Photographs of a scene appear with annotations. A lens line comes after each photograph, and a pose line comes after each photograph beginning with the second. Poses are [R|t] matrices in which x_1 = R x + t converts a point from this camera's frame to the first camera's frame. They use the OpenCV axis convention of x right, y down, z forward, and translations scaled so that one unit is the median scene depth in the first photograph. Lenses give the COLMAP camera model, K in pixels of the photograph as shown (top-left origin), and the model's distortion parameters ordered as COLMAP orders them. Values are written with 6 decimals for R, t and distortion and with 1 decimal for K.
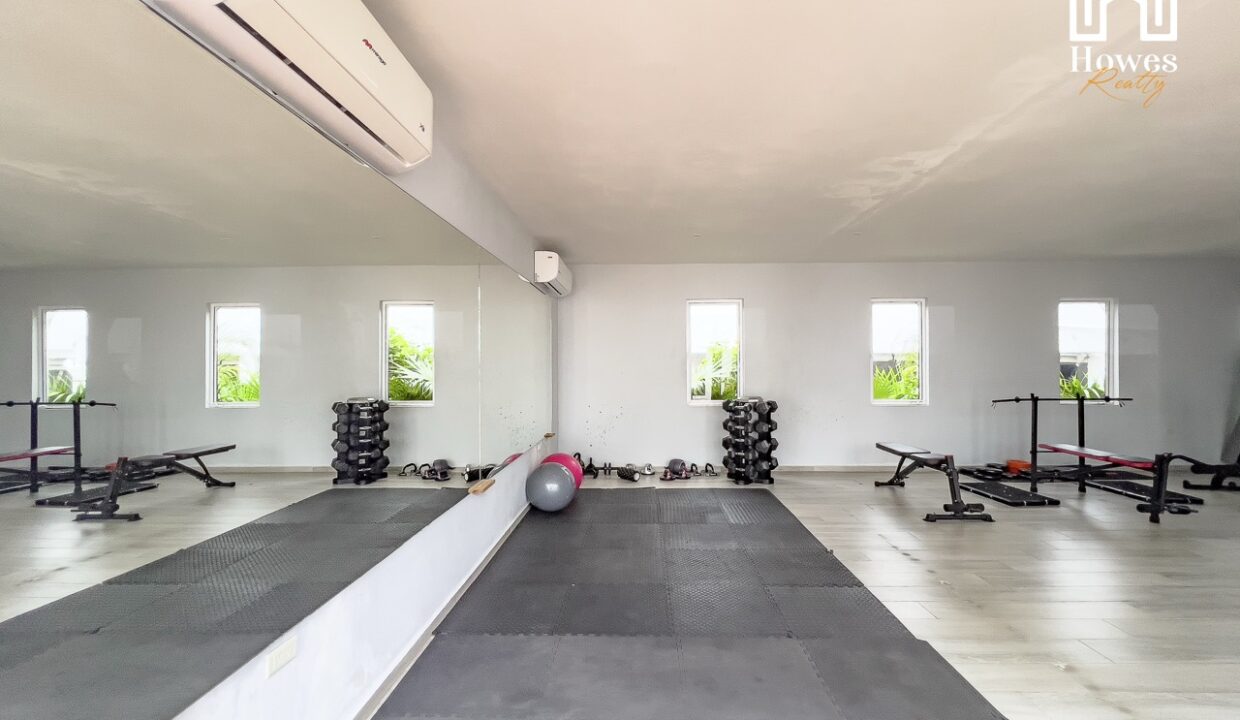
lens RADIAL K [[508.6, 0, 620.0], [0, 508.6, 360.0], [0, 0, 1]] dist [-0.004325, 0.000098]
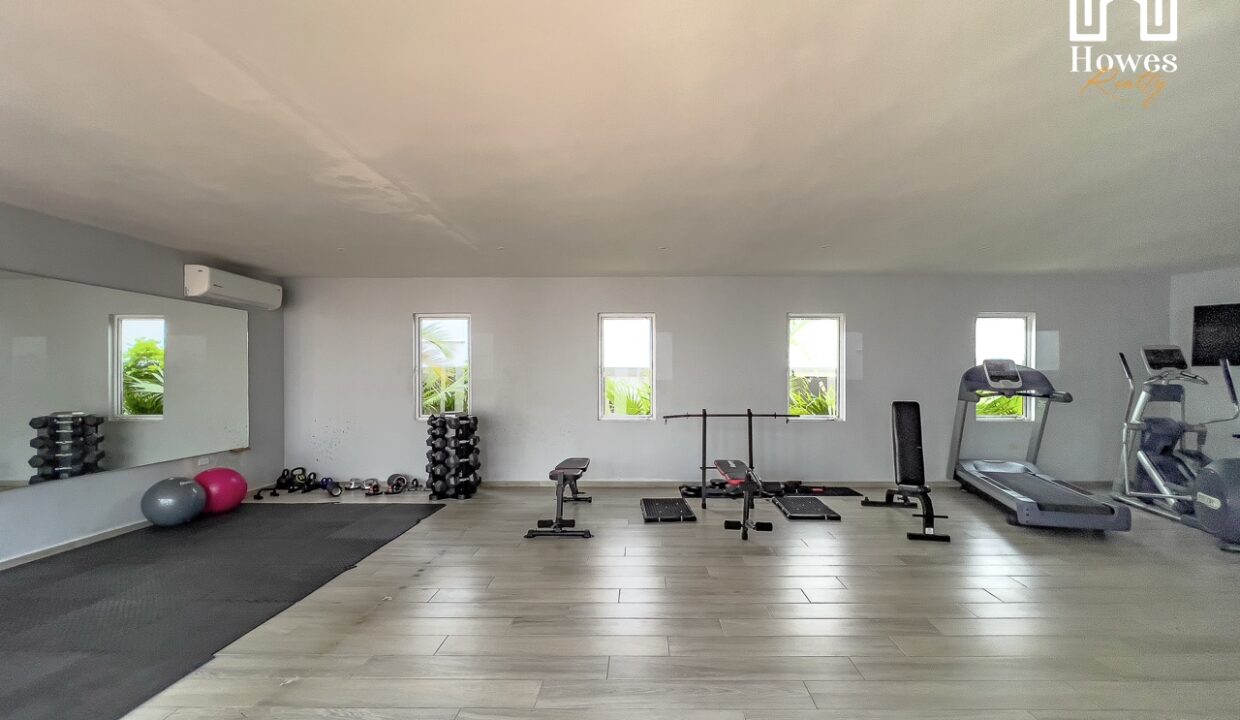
lens RADIAL K [[513.7, 0, 621.8], [0, 513.7, 376.9], [0, 0, 1]] dist [-0.001226, 0.000451]
pose [[0.999964, 0.003129, 0.007837, 0.573598], [-0.003185, 0.999970, 0.007088, -0.004231], [-0.007815, -0.007112, 0.999944, -0.008184]]
